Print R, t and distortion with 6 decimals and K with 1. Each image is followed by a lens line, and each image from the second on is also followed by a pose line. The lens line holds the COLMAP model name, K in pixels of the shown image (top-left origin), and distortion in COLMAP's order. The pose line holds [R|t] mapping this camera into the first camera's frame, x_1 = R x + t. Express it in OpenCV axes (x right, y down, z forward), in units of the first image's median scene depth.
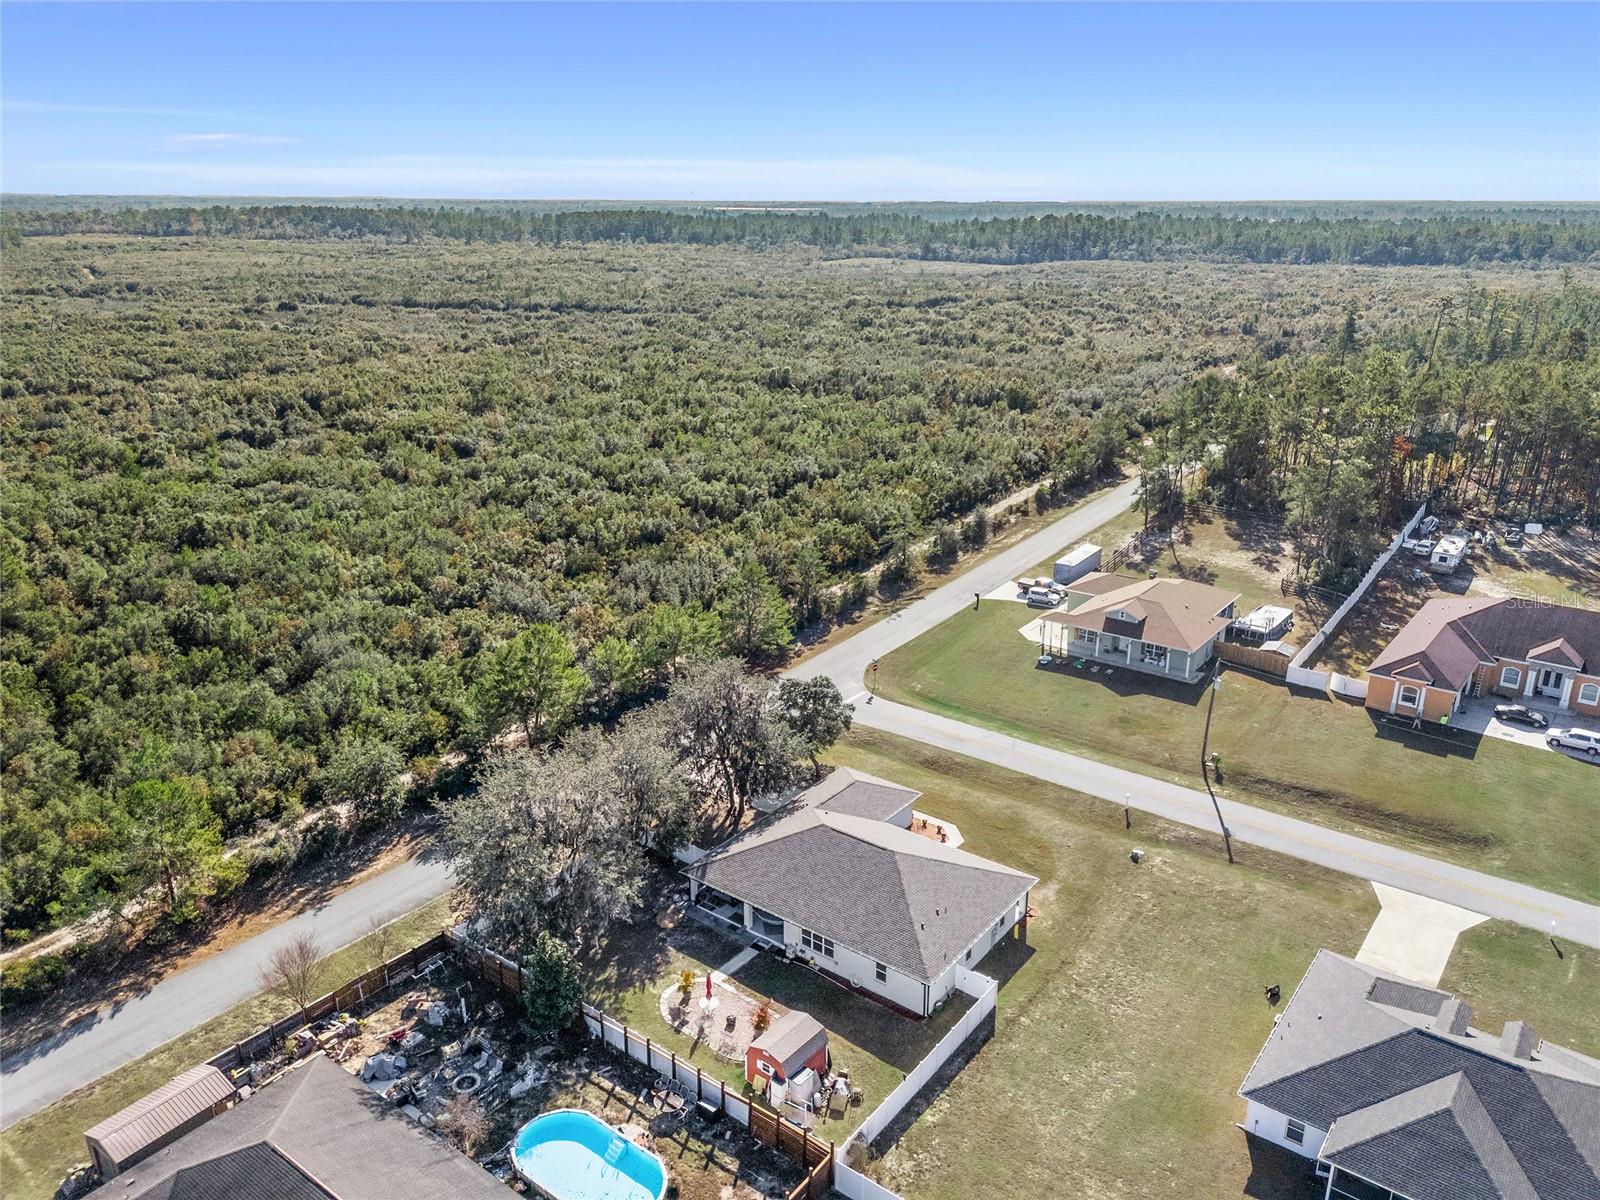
lens RADIAL K [[1171.8, 0, 797.8], [0, 1171.8, 606.1], [0, 0, 1]] dist [0.089869, -0.104637]
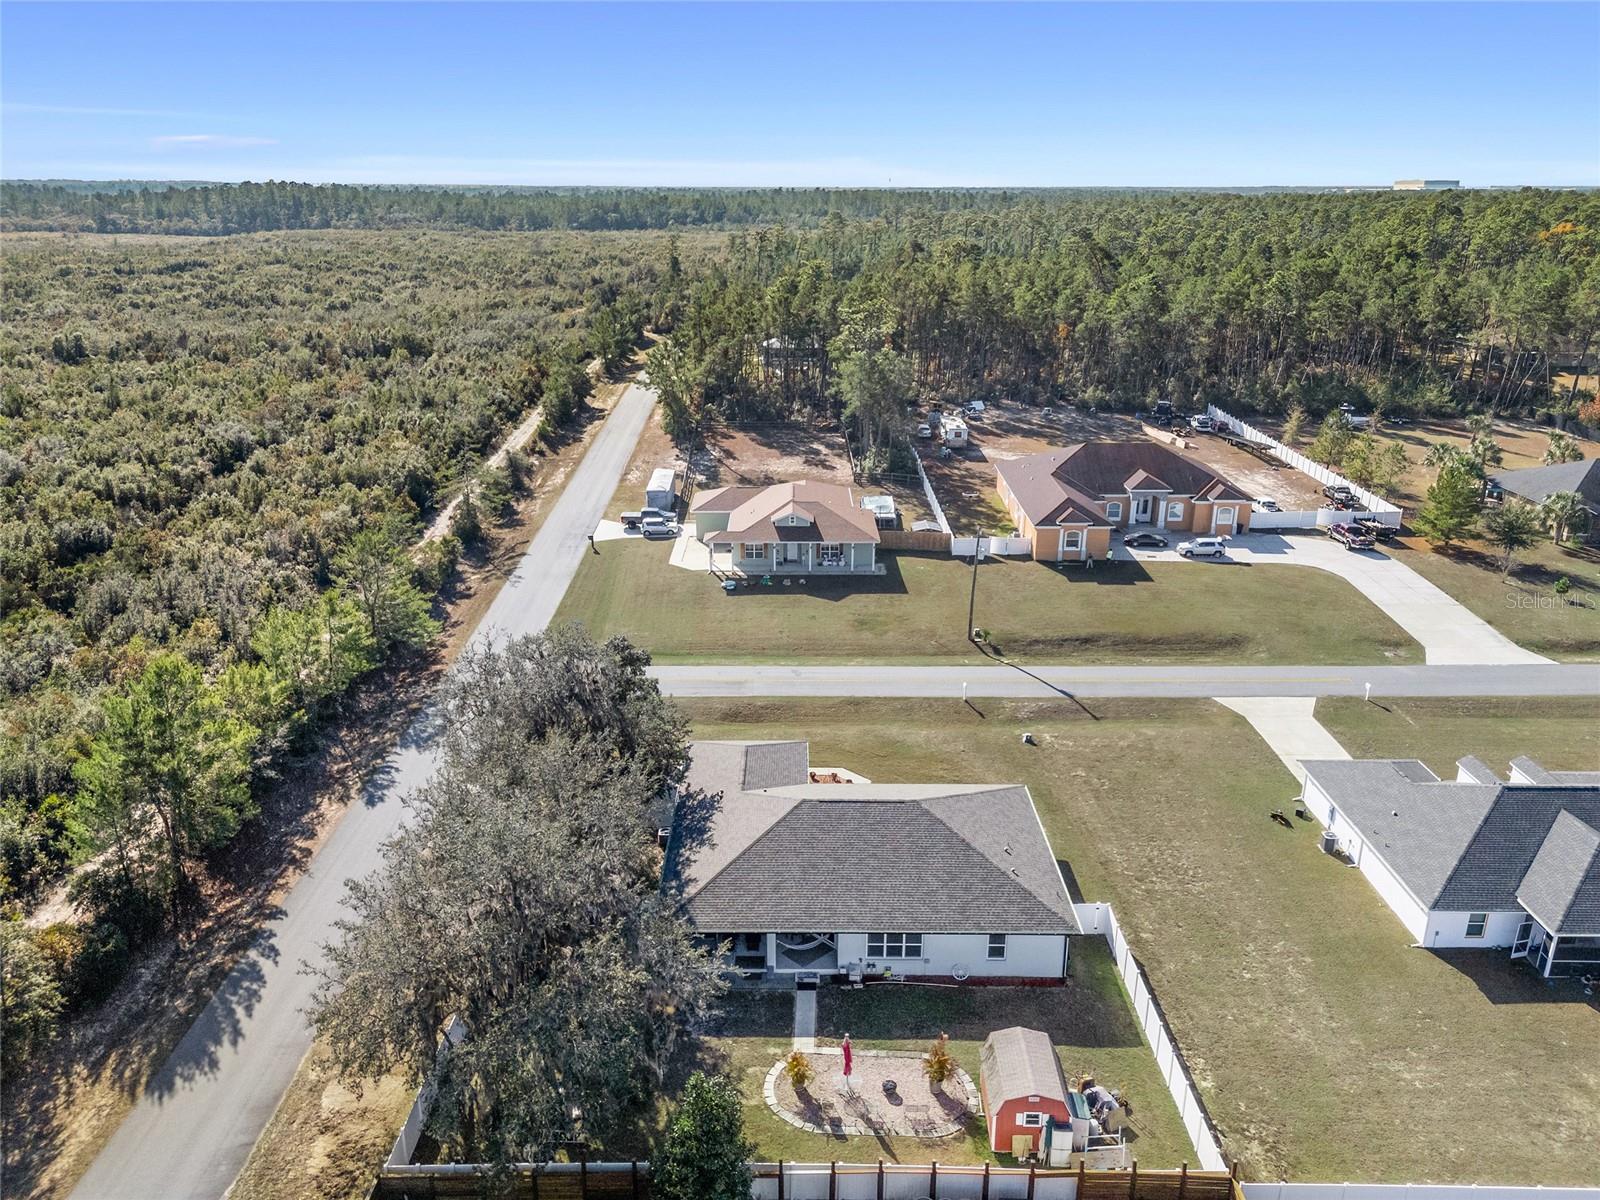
lens RADIAL K [[1171.8, 0, 797.8], [0, 1171.8, 606.1], [0, 0, 1]] dist [0.089869, -0.104637]
pose [[0.798760, -0.204117, 0.565968, -0.296781], [0.197134, 0.977554, 0.074337, 0.007241], [-0.568438, 0.052194, 0.821069, 0.301663]]
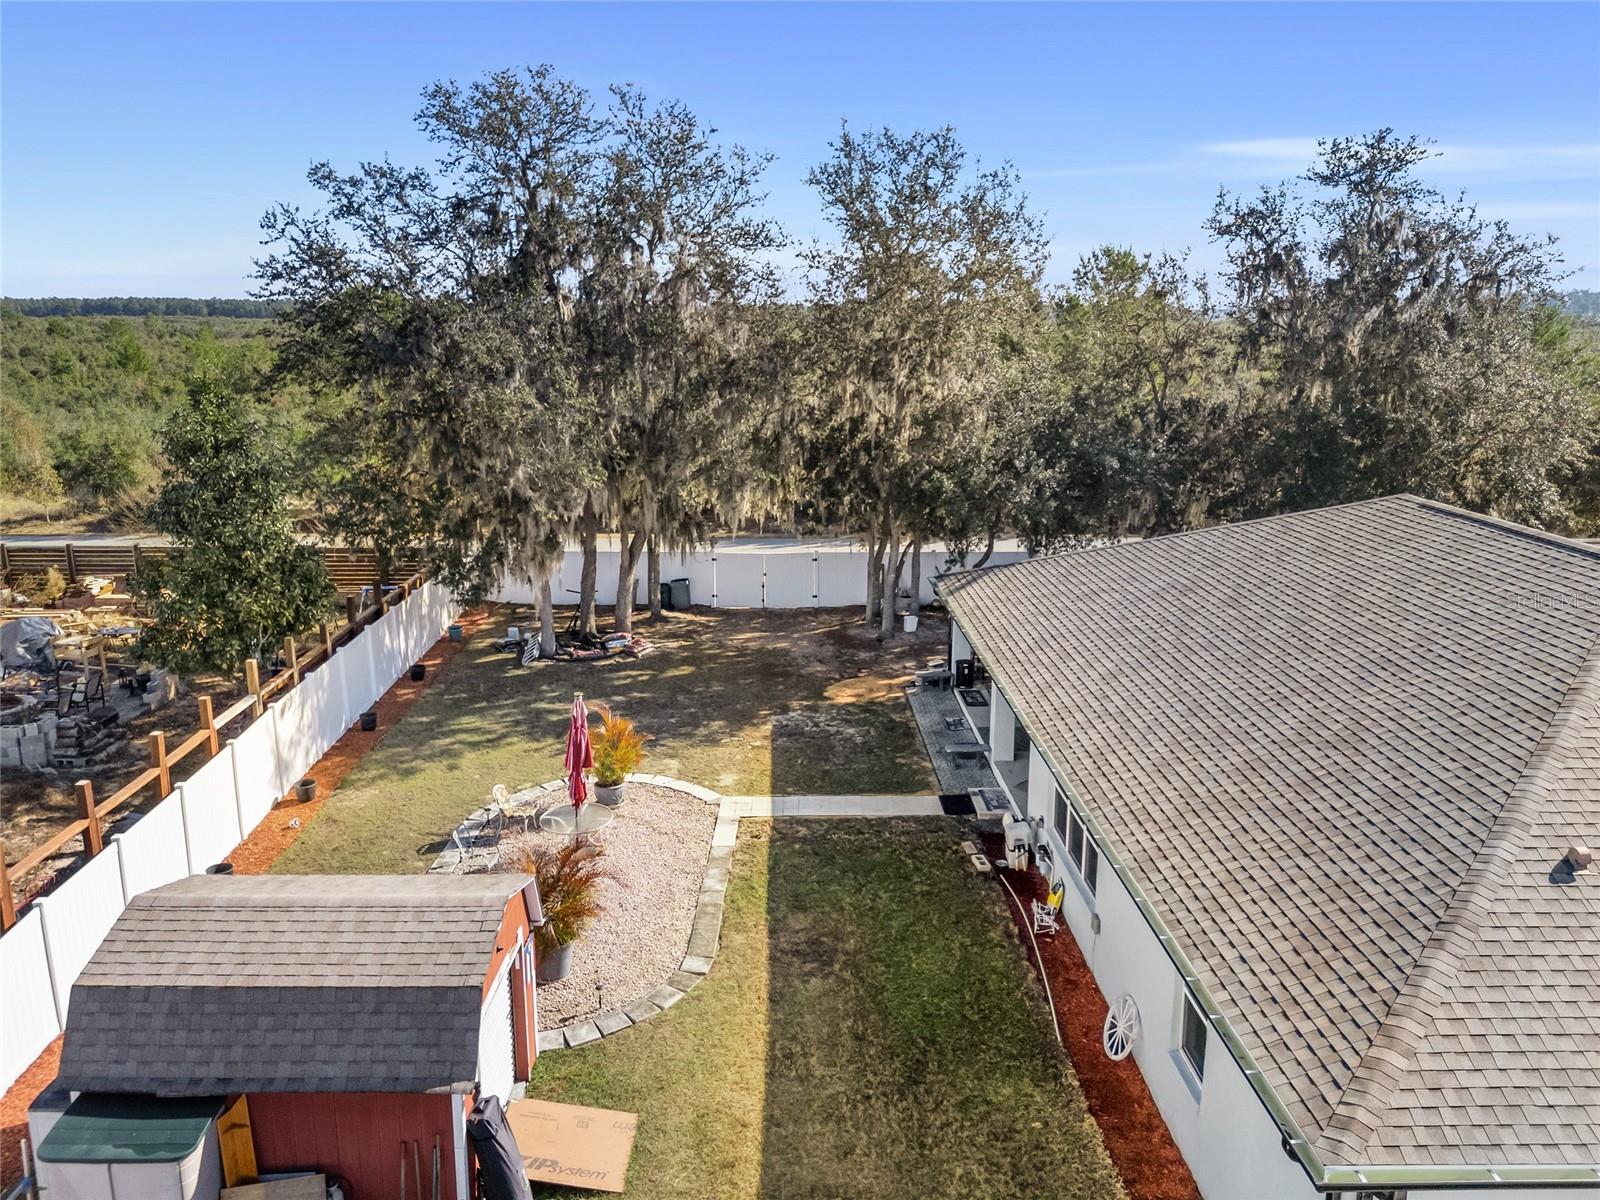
lens RADIAL K [[1171.8, 0, 797.8], [0, 1171.8, 606.1], [0, 0, 1]] dist [0.089869, -0.104637]
pose [[0.624268, 0.181518, -0.759830, 0.107836], [-0.252423, 0.967327, 0.023700, 0.184651], [0.739305, 0.177003, 0.649690, 0.586330]]
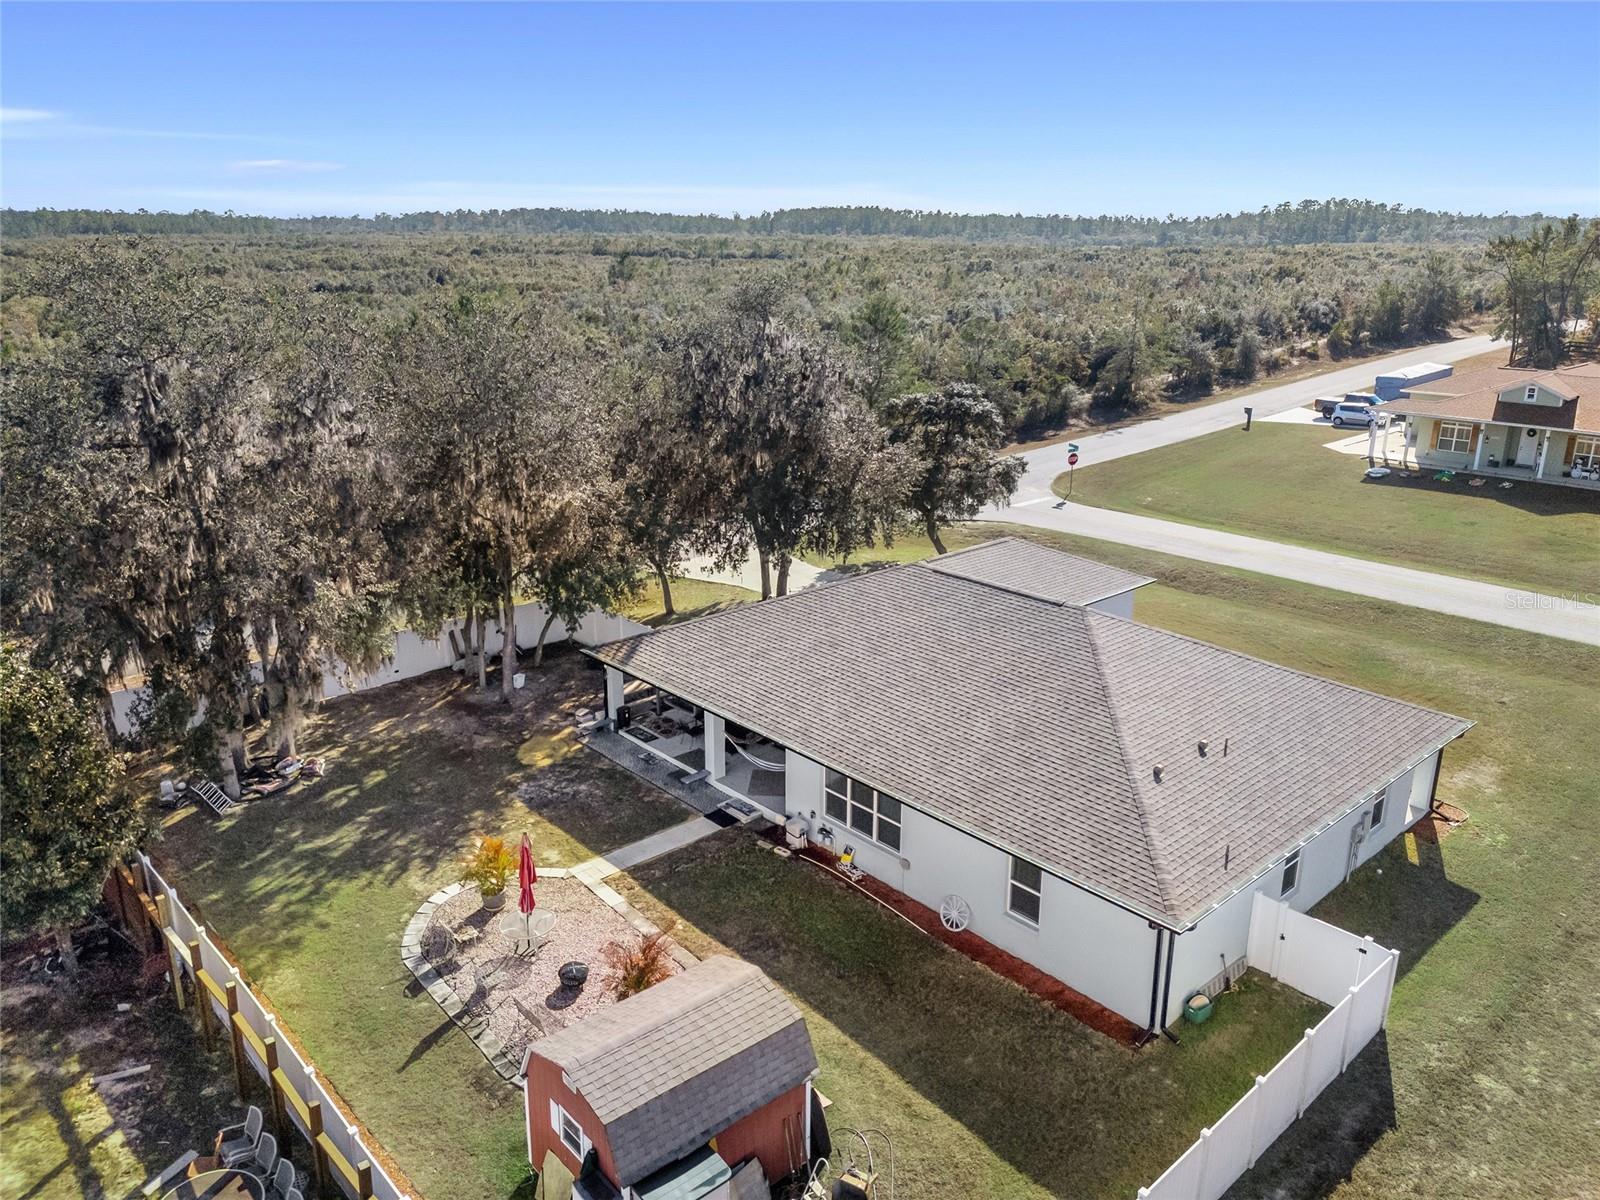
lens RADIAL K [[1171.8, 0, 797.8], [0, 1171.8, 606.1], [0, 0, 1]] dist [0.089869, -0.104637]
pose [[0.983405, 0.056824, -0.172293, 0.041914], [-0.060896, 0.997974, -0.018438, 0.166457], [0.170896, 0.028624, 0.984873, 0.454329]]
